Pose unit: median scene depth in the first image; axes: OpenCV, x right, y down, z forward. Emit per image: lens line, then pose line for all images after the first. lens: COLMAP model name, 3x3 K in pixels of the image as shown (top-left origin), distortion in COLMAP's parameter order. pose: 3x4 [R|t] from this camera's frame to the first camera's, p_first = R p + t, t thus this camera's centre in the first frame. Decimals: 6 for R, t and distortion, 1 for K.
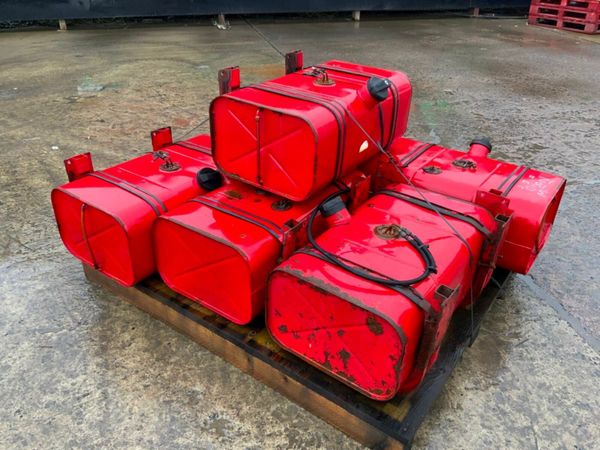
lens RADIAL K [[496.9, 0, 300.0], [0, 496.9, 225.0], [0, 0, 1]] dist [0.048558, -0.103450]
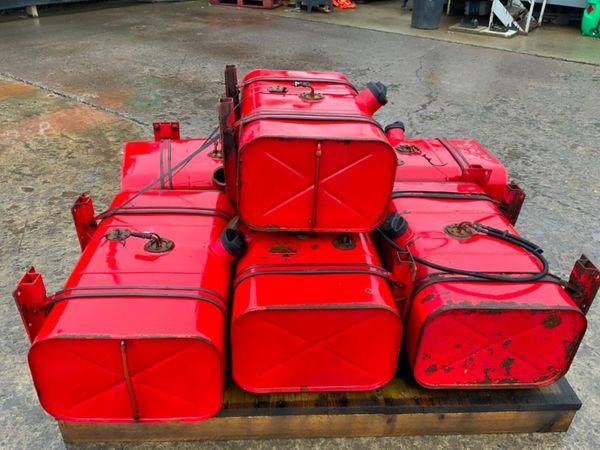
lens RADIAL K [[496.9, 0, 300.0], [0, 496.9, 225.0], [0, 0, 1]] dist [0.048558, -0.103450]
pose [[0.773998, -0.315349, 0.549074, -0.509922], [0.298113, 0.946523, 0.123382, -0.180089], [-0.558619, 0.068189, 0.826616, 0.286779]]
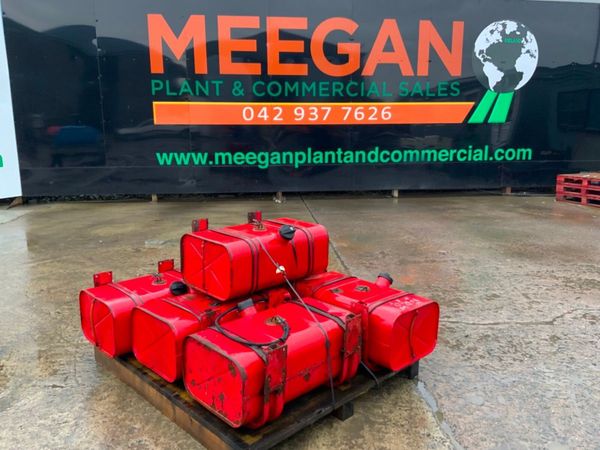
lens RADIAL K [[496.9, 0, 300.0], [0, 496.9, 225.0], [0, 0, 1]] dist [0.048558, -0.103450]
pose [[0.984979, 0.016521, -0.171883, 0.418333], [-0.072228, 0.943568, -0.323206, 0.178695], [0.156843, 0.330766, 0.930588, -0.384087]]
